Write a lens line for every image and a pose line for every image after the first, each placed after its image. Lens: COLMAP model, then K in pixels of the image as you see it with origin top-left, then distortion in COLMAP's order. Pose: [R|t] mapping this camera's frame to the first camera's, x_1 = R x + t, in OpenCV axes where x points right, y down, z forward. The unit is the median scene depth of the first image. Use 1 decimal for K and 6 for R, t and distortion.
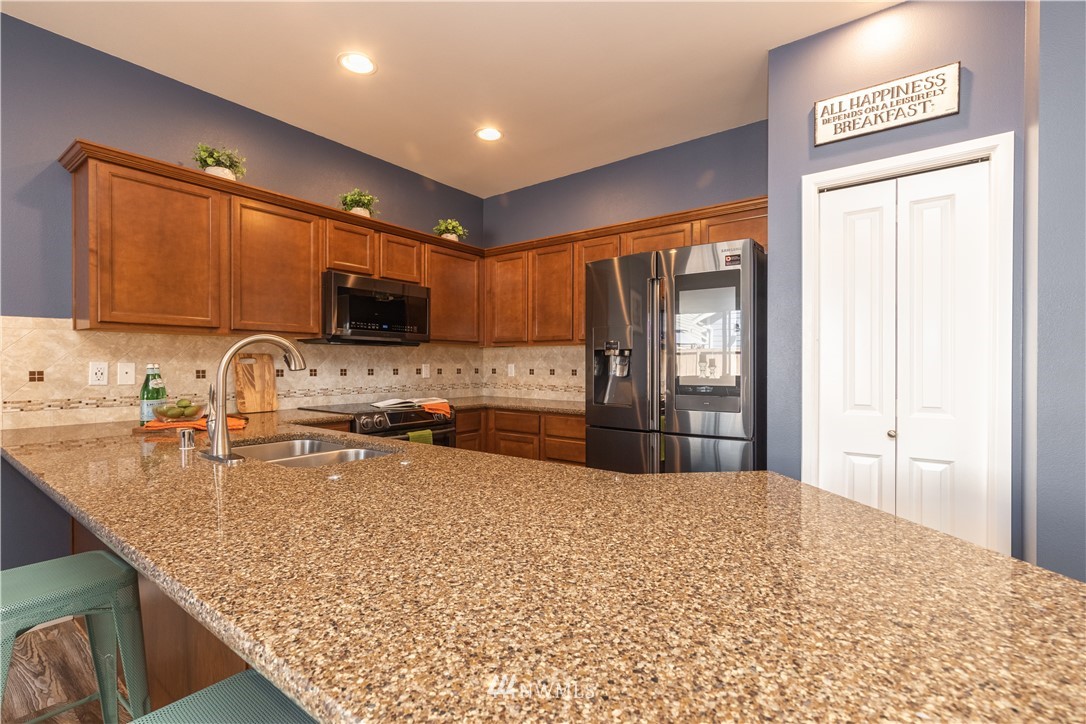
lens RADIAL K [[496.6, 0, 536.3], [0, 496.6, 363.7], [0, 0, 1]] dist [0.003100, 0.000401]
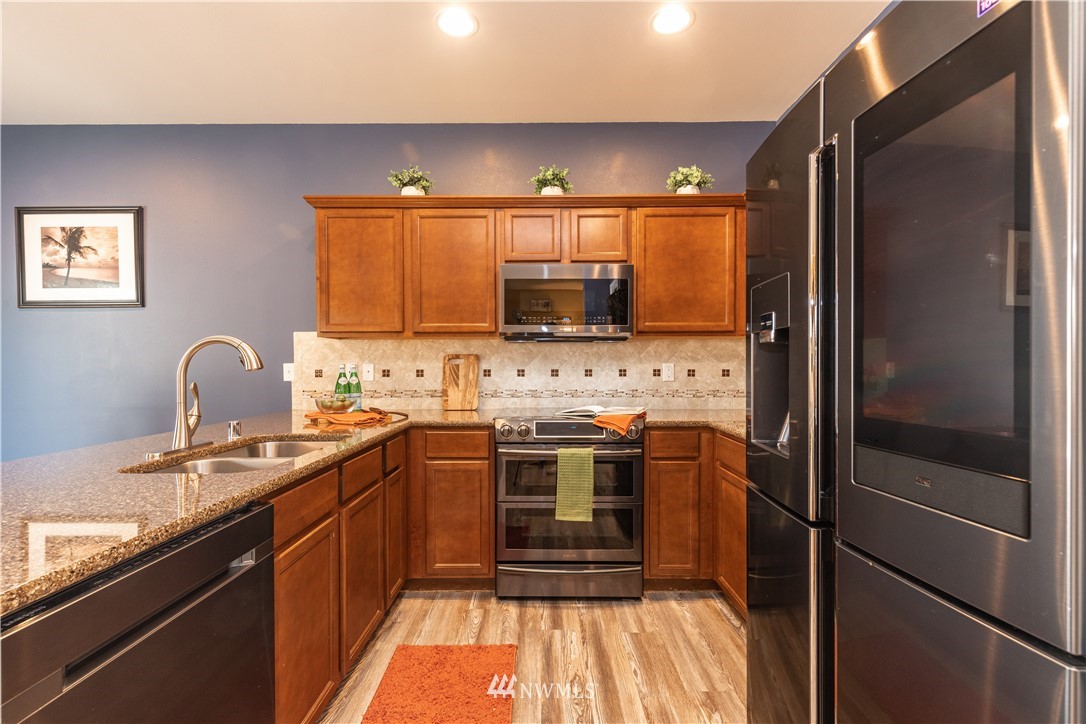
lens RADIAL K [[496.6, 0, 536.3], [0, 496.6, 363.7], [0, 0, 1]] dist [0.003100, 0.000401]
pose [[0.600396, -0.004230, -0.799692, 0.372831], [0.005209, 0.999985, -0.001379, 0.001956], [0.799686, -0.003338, 0.600409, 0.499387]]
